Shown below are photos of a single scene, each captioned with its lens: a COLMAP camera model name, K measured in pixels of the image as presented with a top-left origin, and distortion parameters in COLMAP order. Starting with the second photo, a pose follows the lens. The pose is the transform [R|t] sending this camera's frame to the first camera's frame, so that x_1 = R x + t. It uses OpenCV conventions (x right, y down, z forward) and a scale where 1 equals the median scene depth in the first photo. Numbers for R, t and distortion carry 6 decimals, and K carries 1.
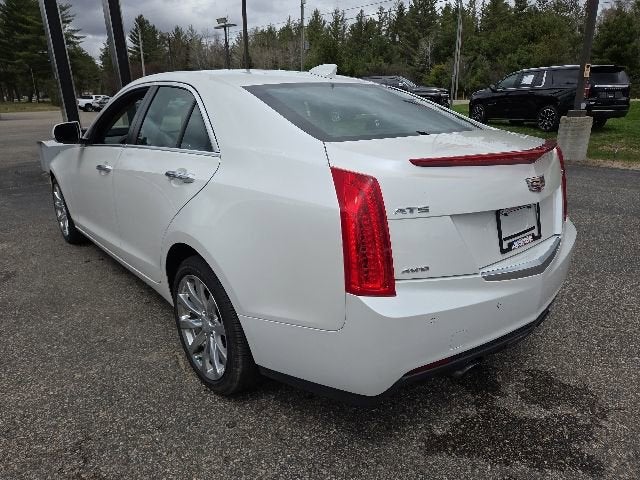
lens RADIAL K [[431.7, 0, 319.8], [0, 431.7, 238.5], [0, 0, 1]] dist [0.056005, -0.041867]
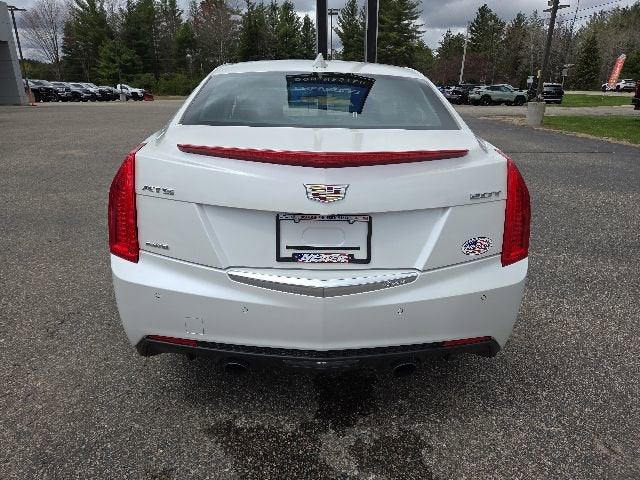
lens RADIAL K [[431.7, 0, 320.2], [0, 431.7, 240.8], [0, 0, 1]] dist [0.056005, -0.041867]
pose [[0.770981, 0.229107, -0.594220, 1.030690], [-0.214617, 0.971941, 0.096283, -0.115008], [0.599606, 0.053298, 0.798518, 0.325502]]
